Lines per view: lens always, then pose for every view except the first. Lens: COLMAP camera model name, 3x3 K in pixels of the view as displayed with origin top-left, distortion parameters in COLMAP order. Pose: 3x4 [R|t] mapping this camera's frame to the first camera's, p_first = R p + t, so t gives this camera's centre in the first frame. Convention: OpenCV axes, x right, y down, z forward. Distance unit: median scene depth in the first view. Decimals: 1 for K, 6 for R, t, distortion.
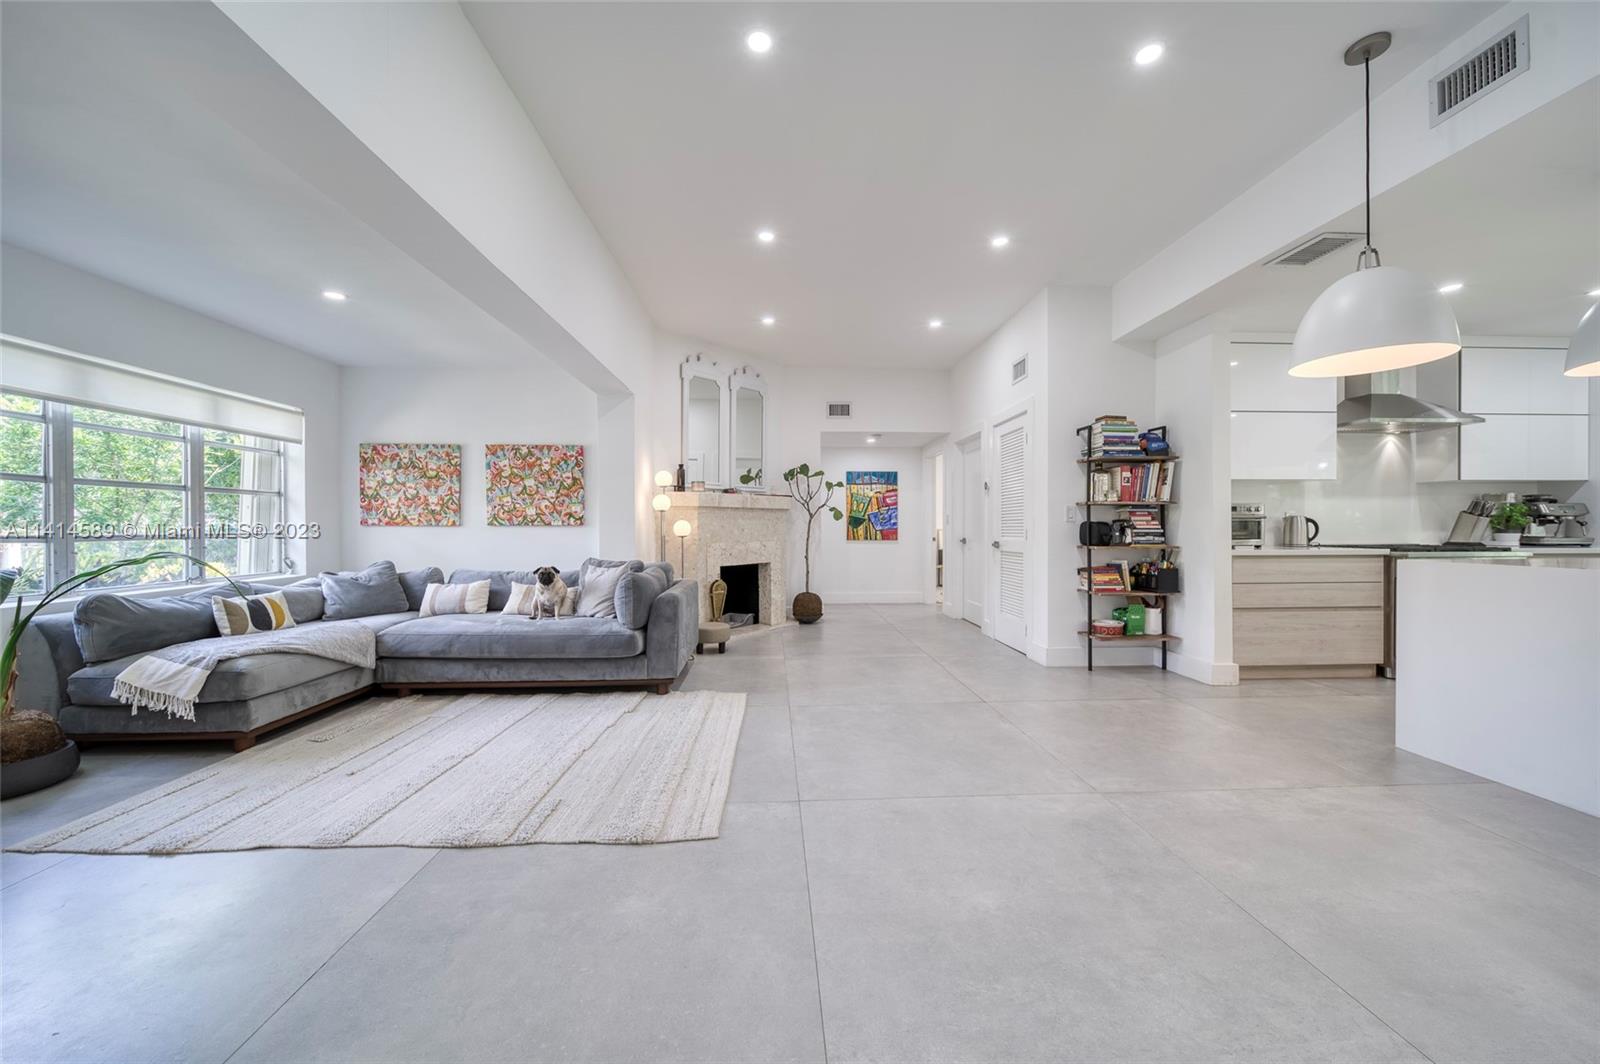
lens RADIAL K [[567.3, 0, 804.0], [0, 567.3, 529.6], [0, 0, 1]] dist [0.002209, -0.001643]
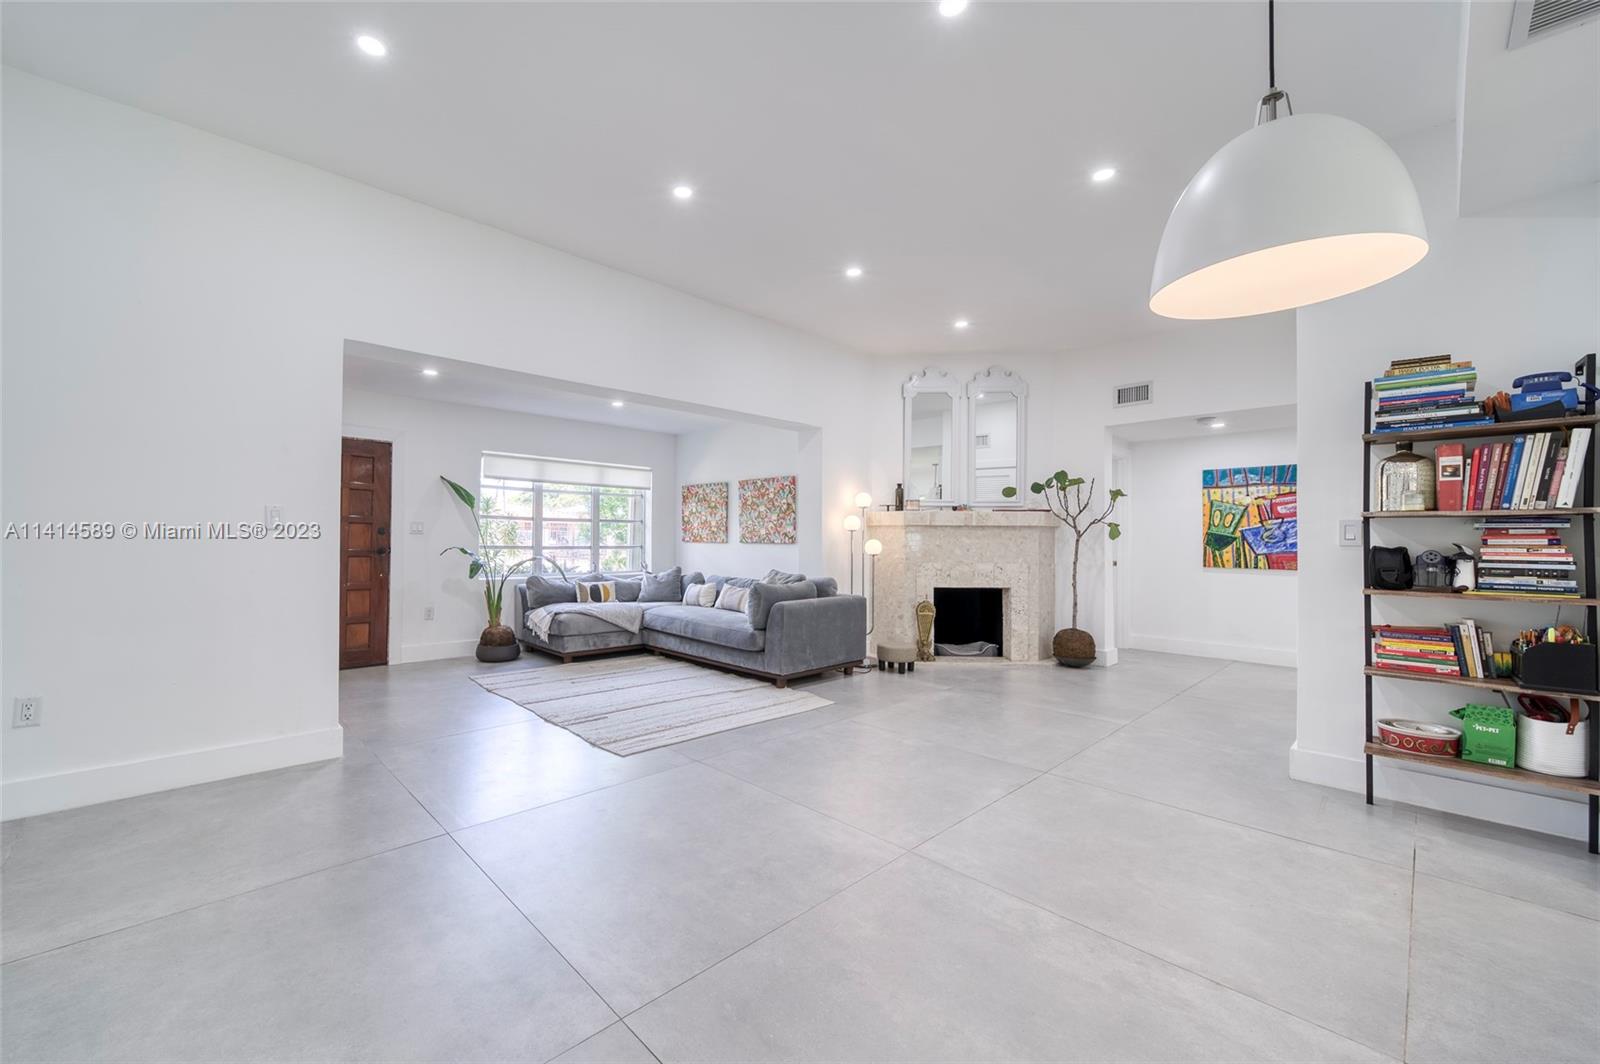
lens RADIAL K [[632.5, 0, 720.7], [0, 632.5, 533.8], [0, 0, 1]] dist [-0.000875, -0.000481]
pose [[0.616203, -0.001185, -0.787586, 0.578791], [-0.013486, 0.999836, -0.012056, -0.010088], [0.787472, 0.018050, 0.616087, 0.075056]]
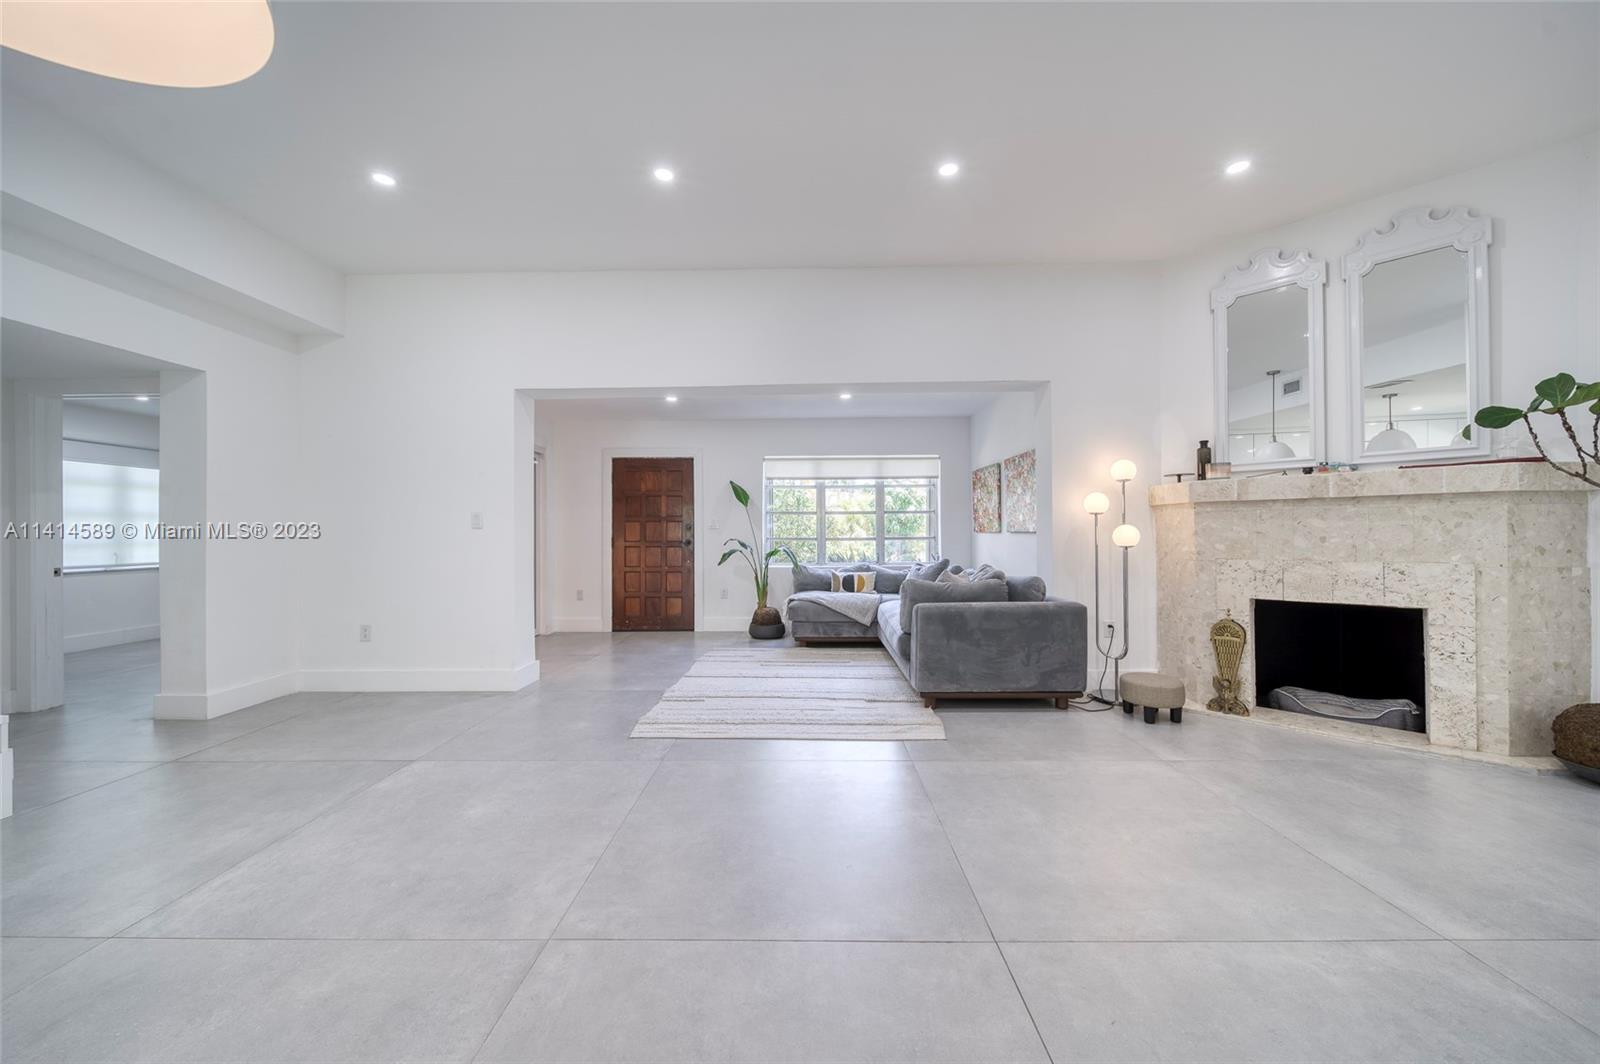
lens RADIAL K [[567.3, 0, 794.5], [0, 567.3, 527.6], [0, 0, 1]] dist [0.002209, -0.001643]
pose [[-0.074205, -0.006519, -0.997222, 0.605331], [0.001763, 0.999976, -0.006668, -0.010169], [0.997241, -0.002253, -0.074192, 0.692753]]
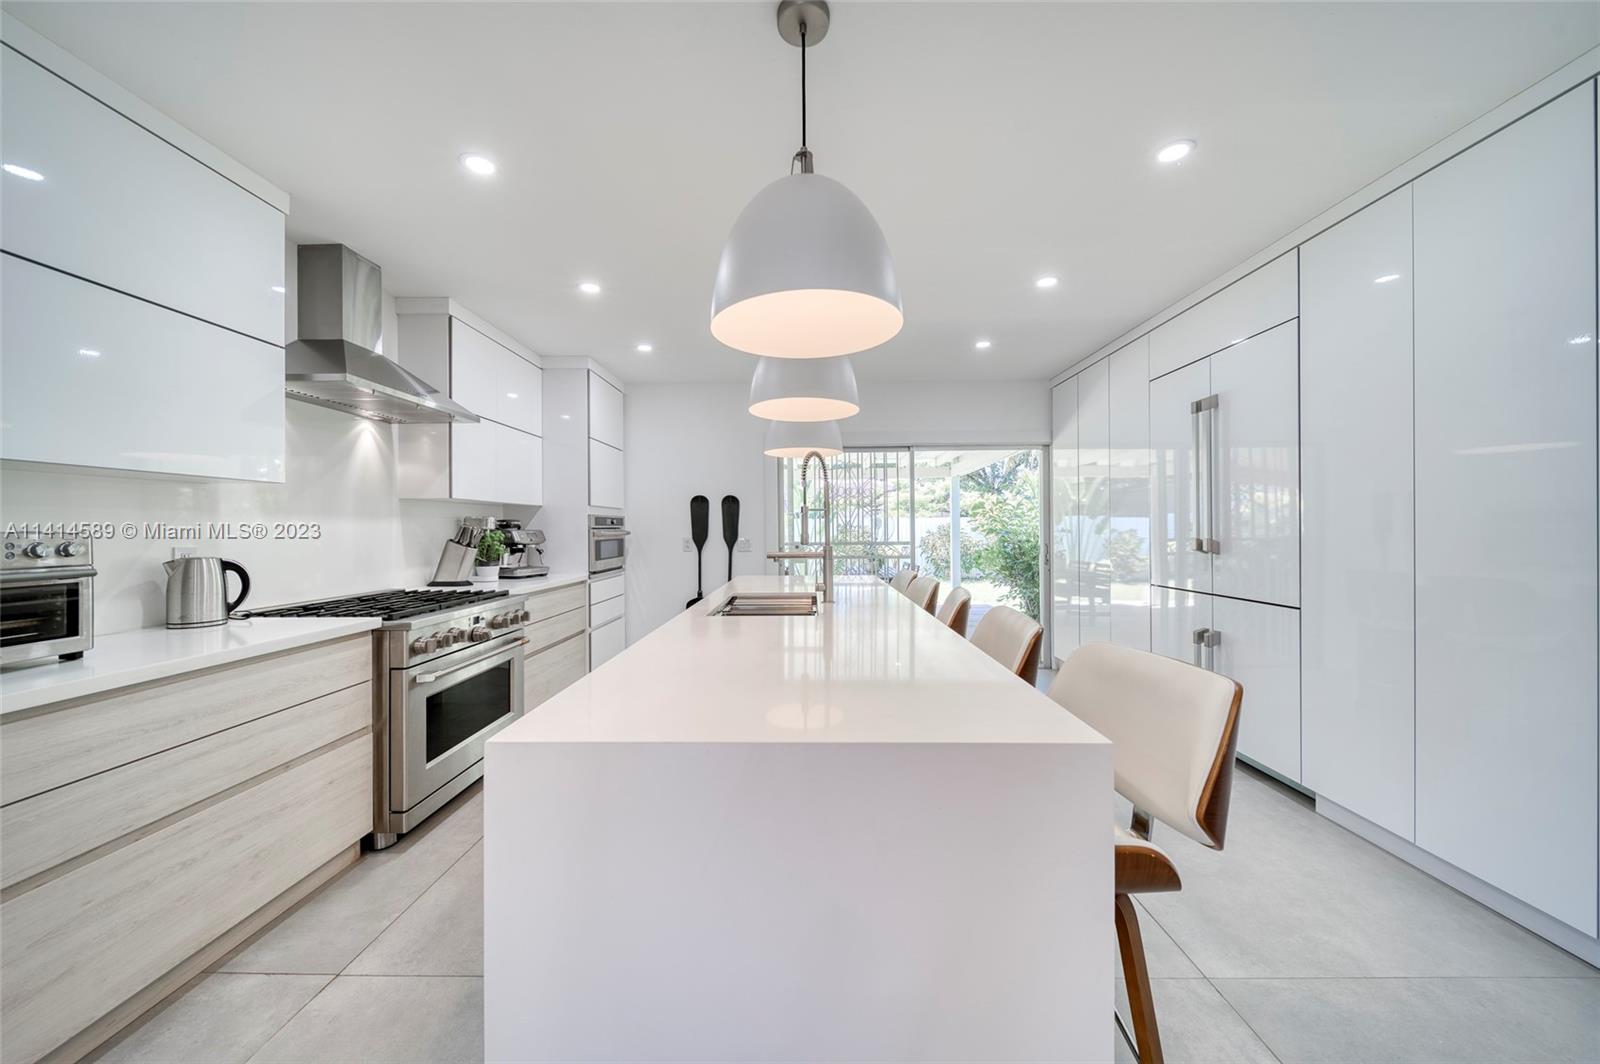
lens RADIAL K [[567.3, 0, 787.9], [0, 567.3, 528.6], [0, 0, 1]] dist [0.002209, -0.001643]
pose [[0.085854, 0.002967, 0.996303, 0.461864], [0.009564, 0.999947, -0.003802, -0.040685], [-0.996262, 0.009855, 0.085821, 0.499226]]
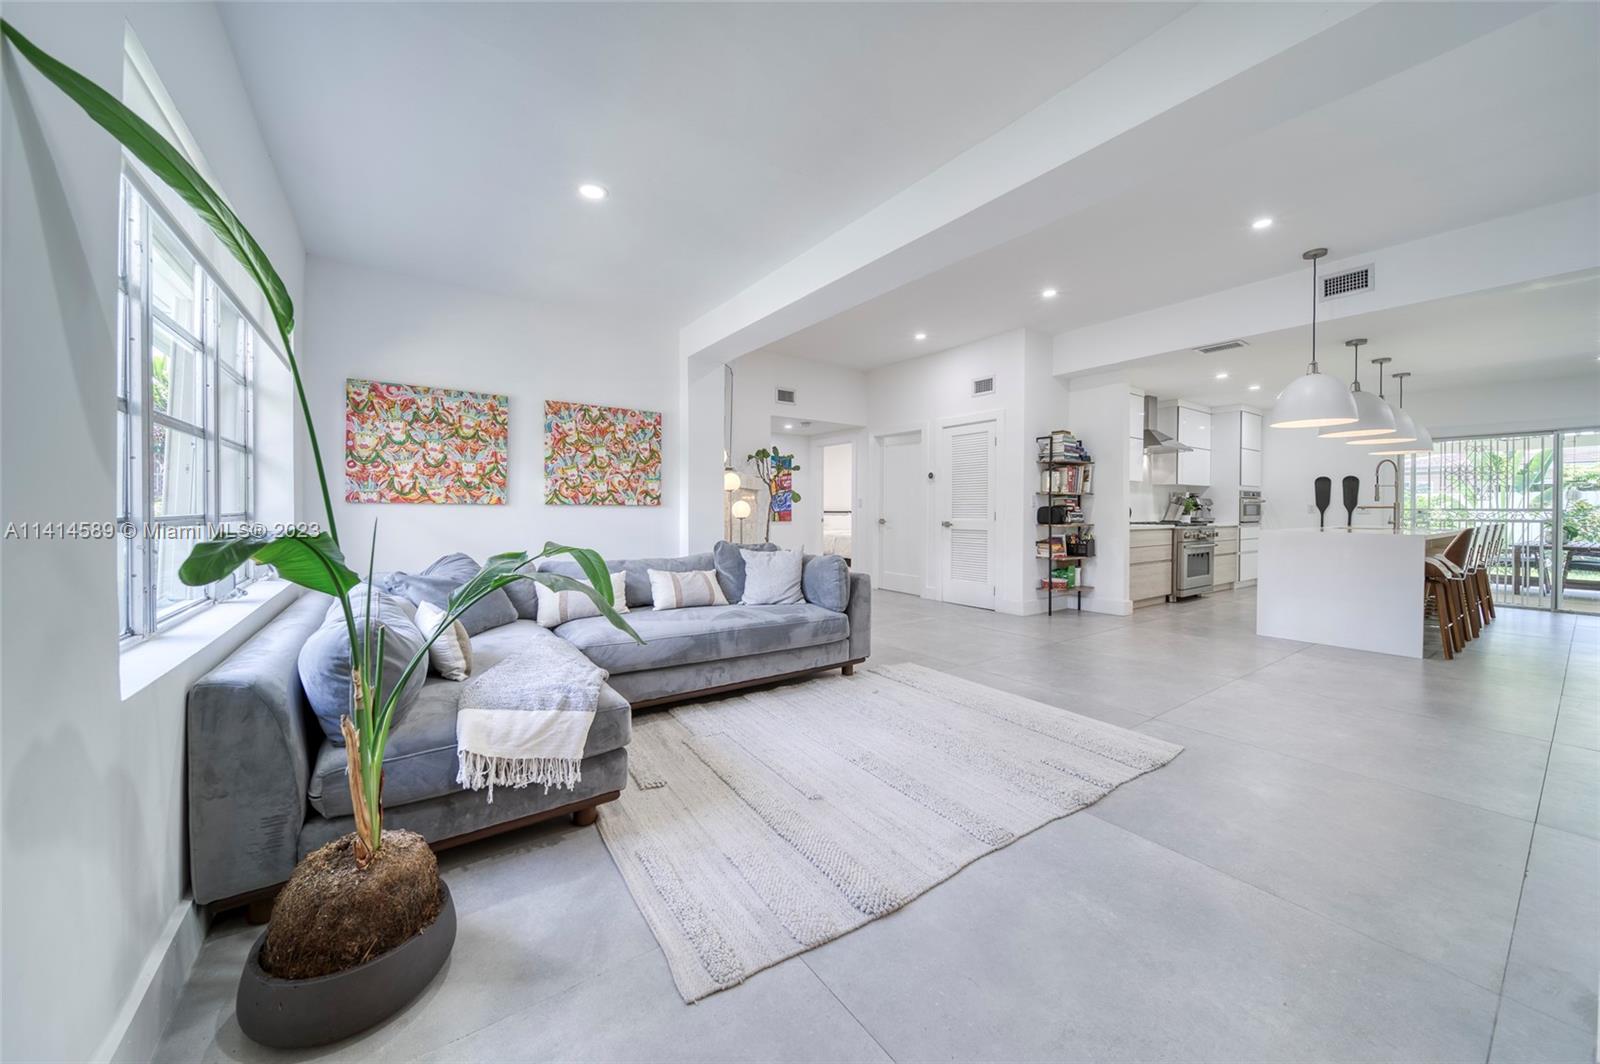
lens RADIAL K [[567.3, 0, 798.0], [0, 567.3, 512.8], [0, 0, 1]] dist [0.002209, -0.001643]
pose [[0.844483, 0.002847, 0.535575, -0.708151], [-0.004264, 0.999990, 0.001408, 0.001622], [-0.535566, -0.003473, 0.844486, 0.164965]]
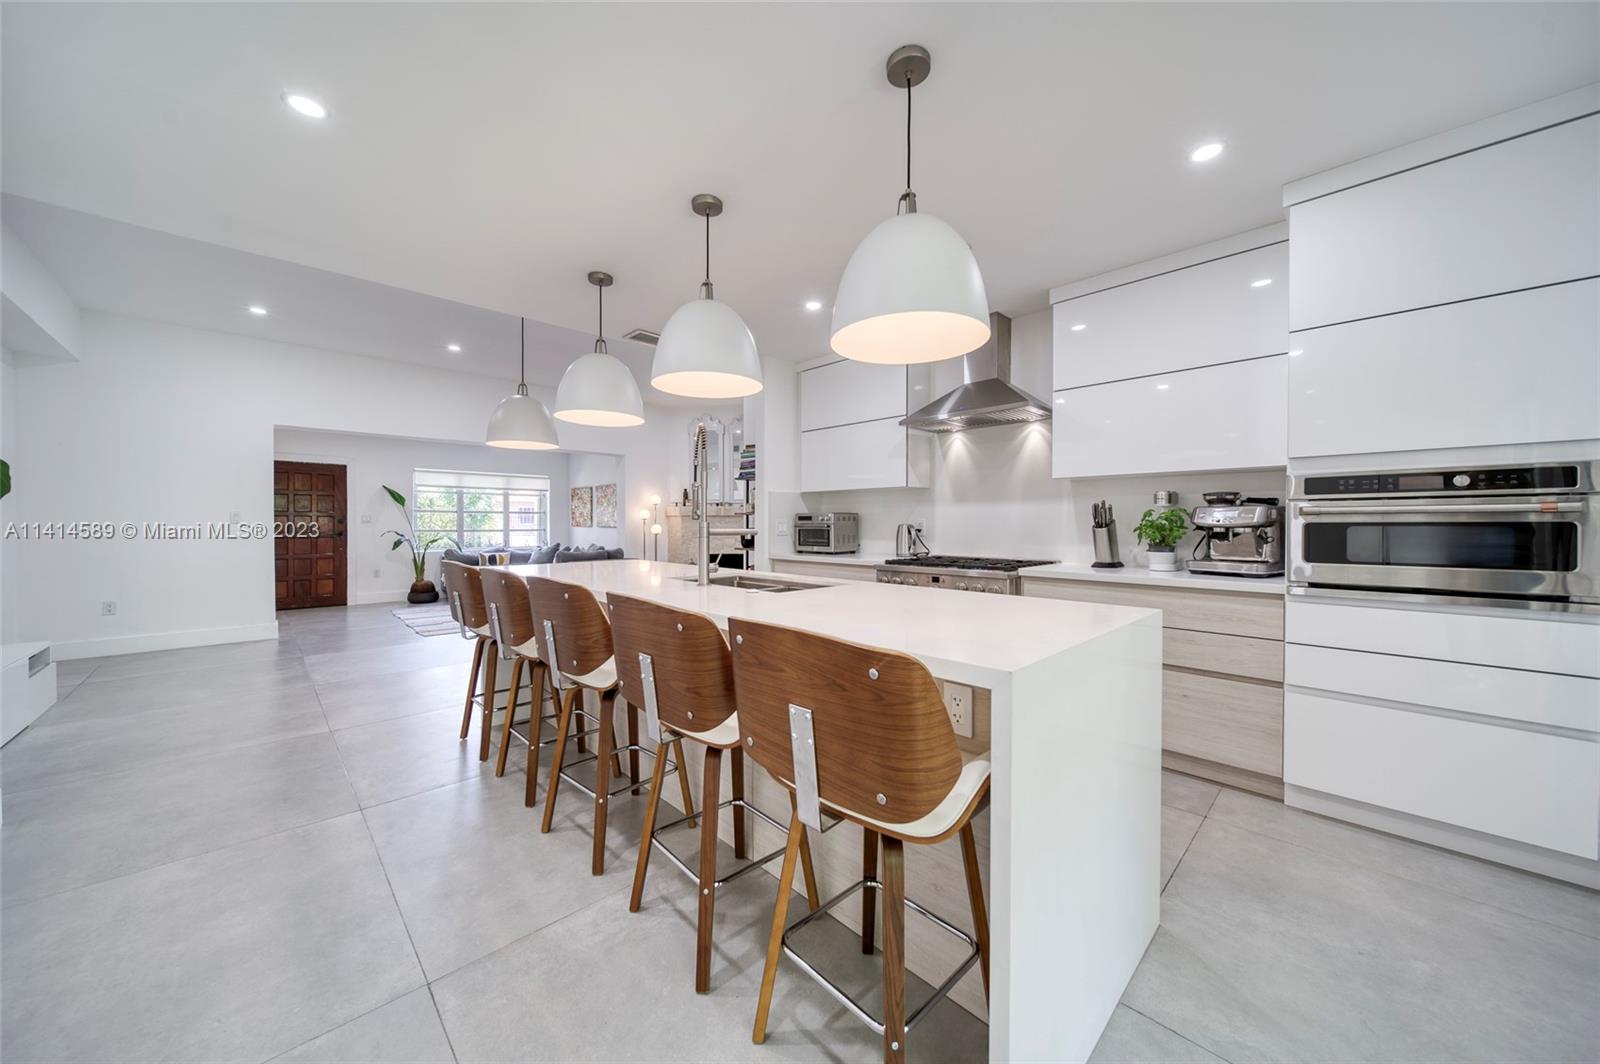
lens RADIAL K [[567.3, 0, 798.4], [0, 567.3, 527.6], [0, 0, 1]] dist [0.002209, -0.001643]
pose [[0.654419, 0.010343, -0.756061, 1.479365], [-0.006797, 0.999947, 0.007797, -0.025762], [0.756101, 0.000036, 0.654455, 0.236328]]
